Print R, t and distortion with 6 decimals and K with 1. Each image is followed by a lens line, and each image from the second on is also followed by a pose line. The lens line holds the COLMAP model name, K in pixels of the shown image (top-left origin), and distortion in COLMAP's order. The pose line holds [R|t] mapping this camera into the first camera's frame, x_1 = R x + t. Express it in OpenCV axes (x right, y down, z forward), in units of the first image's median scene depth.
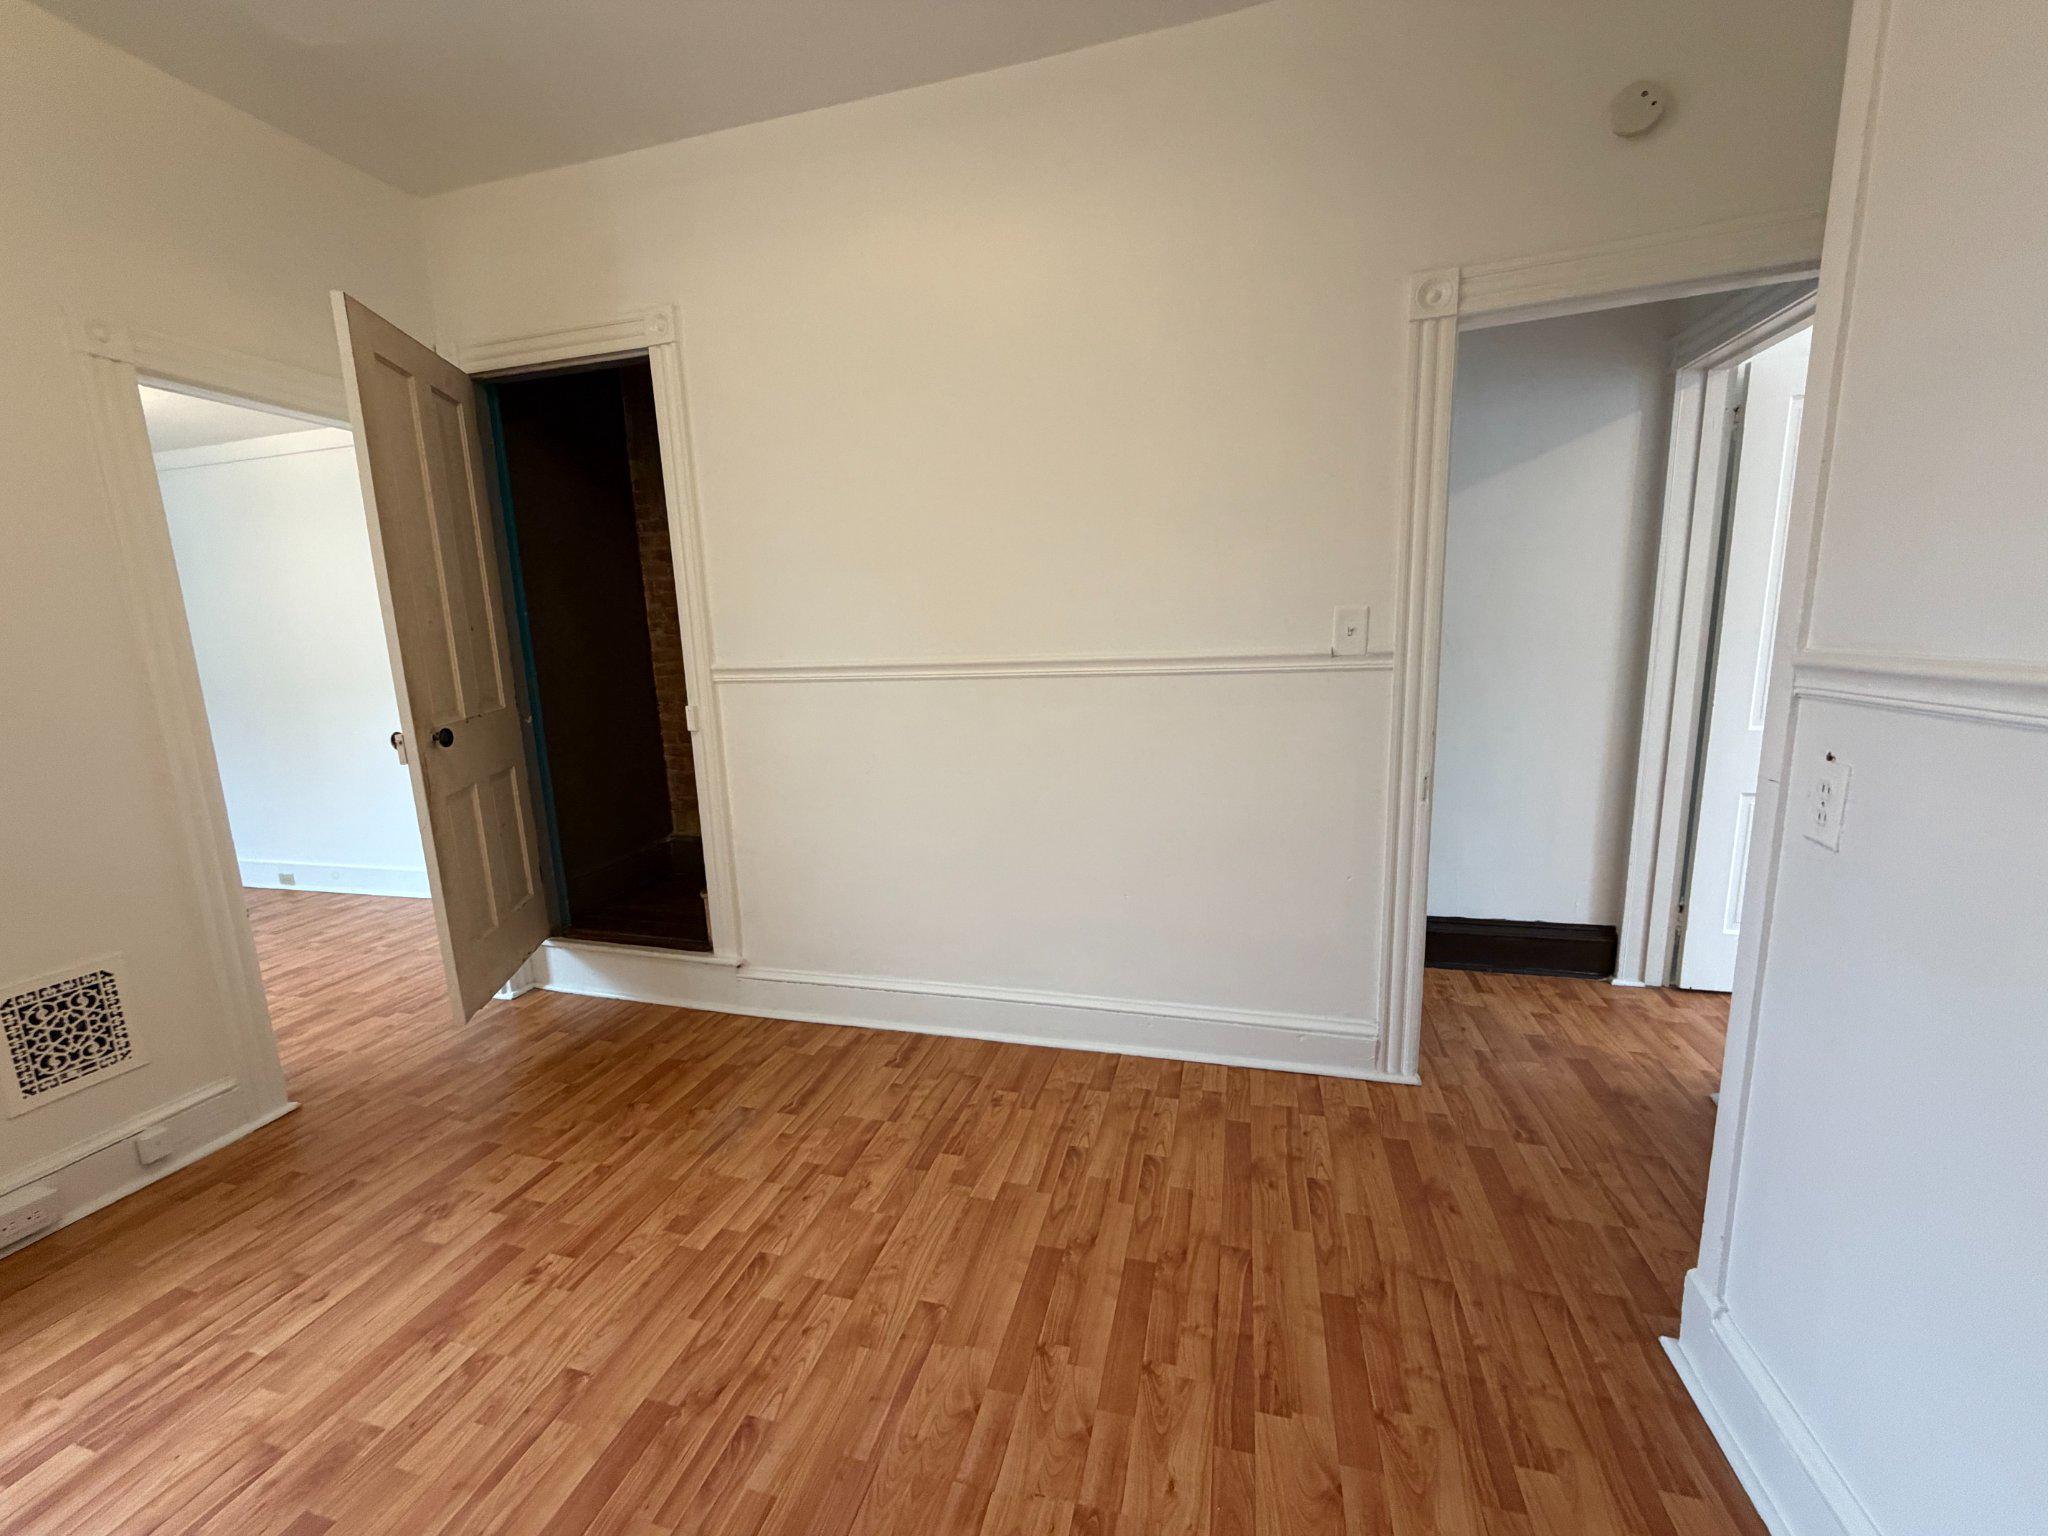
lens RADIAL K [[814.3, 0, 1020.5], [0, 814.3, 768.6], [0, 0, 1]] dist [0.003802, -0.001107]
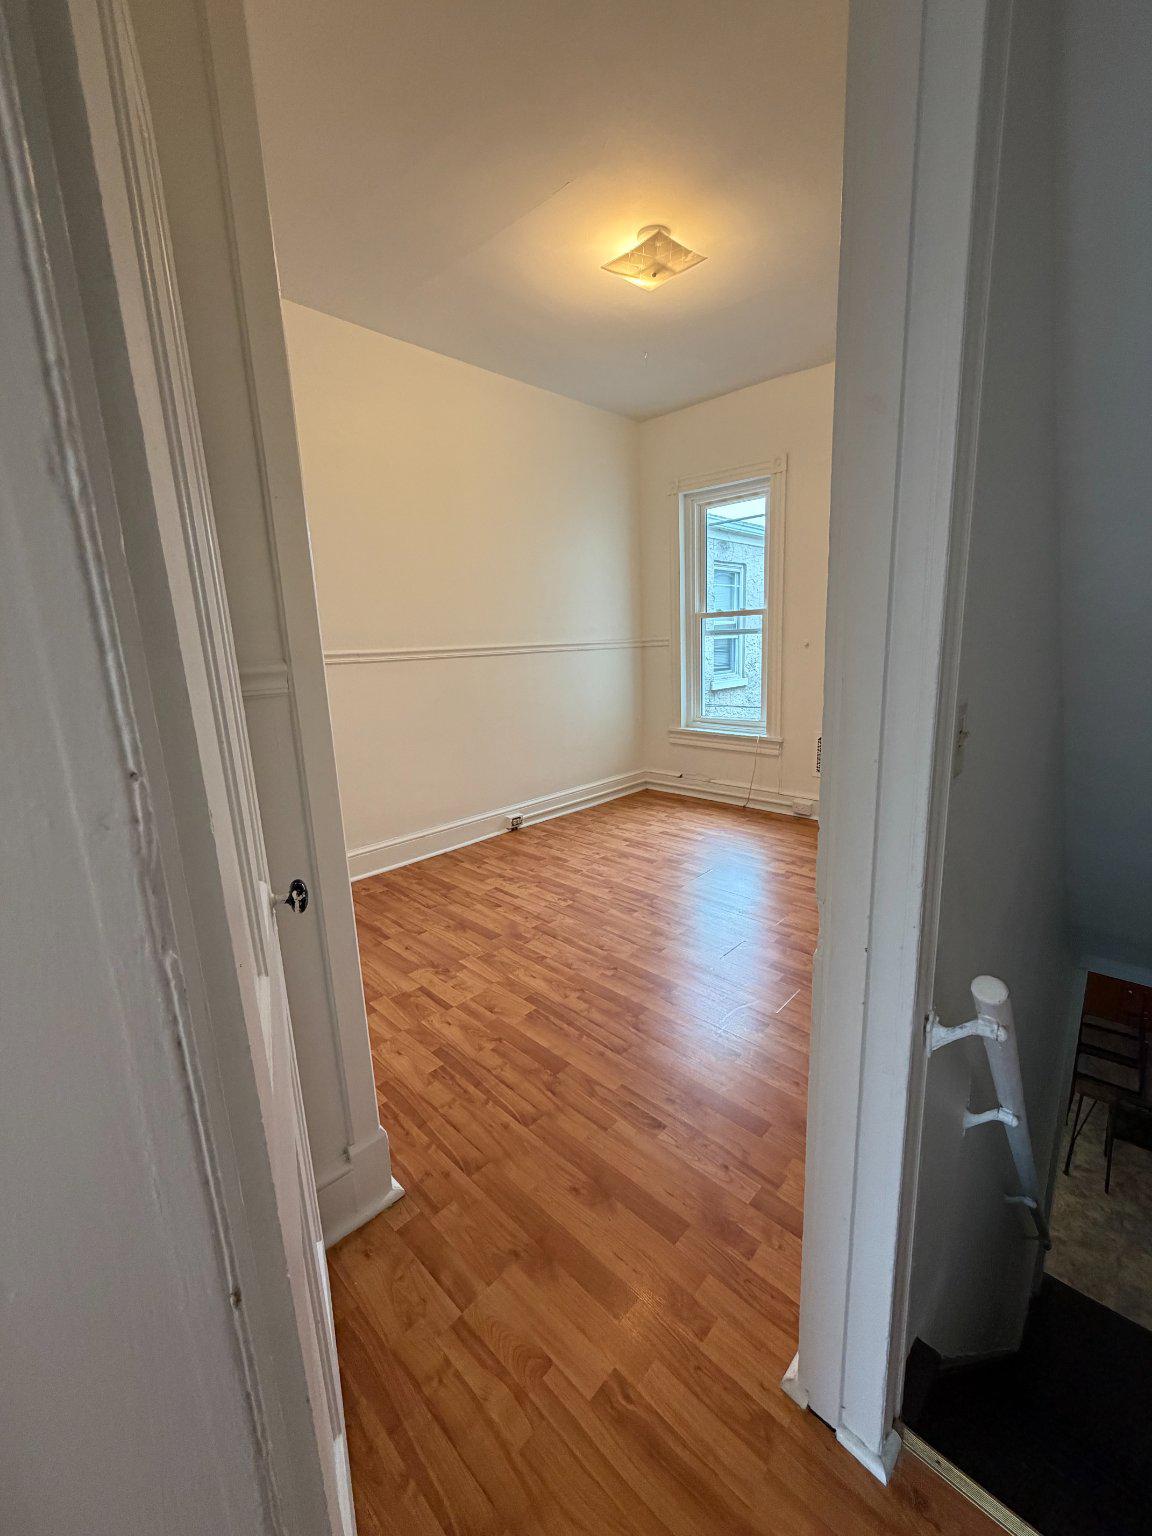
lens RADIAL K [[610.7, 0, 583.6], [0, 610.7, 760.7], [0, 0, 1]] dist [0.003802, -0.001107]
pose [[-0.461946, 0.227272, -0.857294, 1.009653], [-0.100978, 0.946847, 0.305424, -0.213924], [0.881141, 0.227658, -0.414443, 1.135662]]
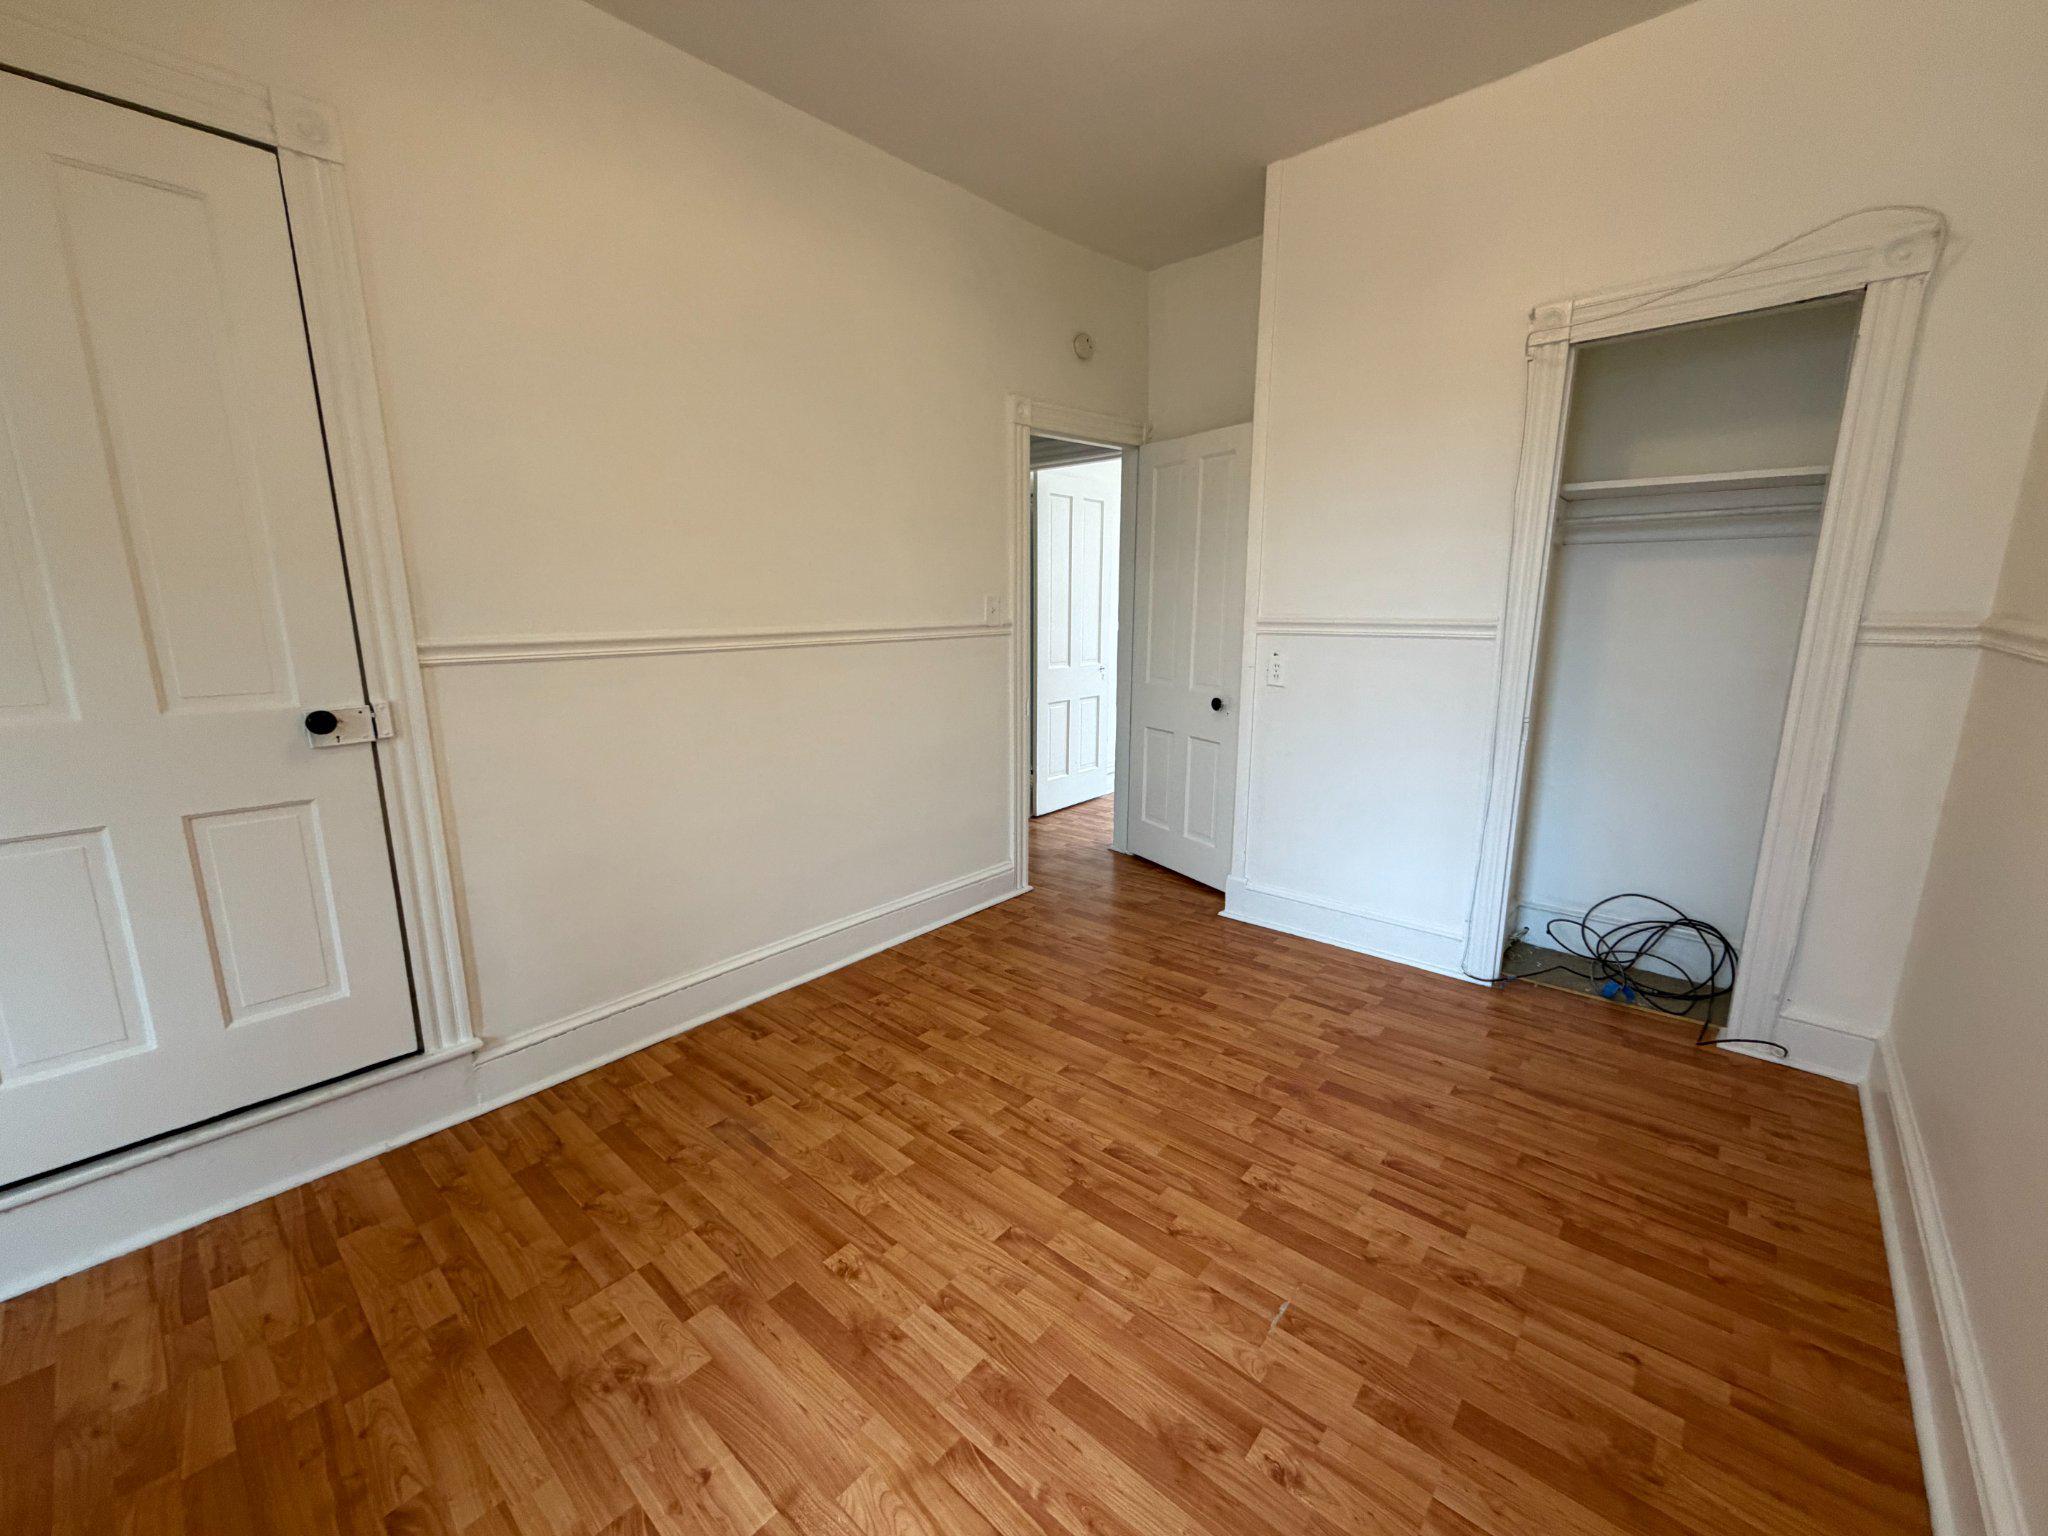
lens RADIAL K [[814.3, 0, 1012.6], [0, 814.3, 771.6], [0, 0, 1]] dist [0.003802, -0.001107]
pose [[0.446420, -0.153925, 0.881485, -1.120460], [0.143944, 0.984618, 0.099035, -0.015577], [-0.883170, 0.082673, 0.461710, 0.308541]]
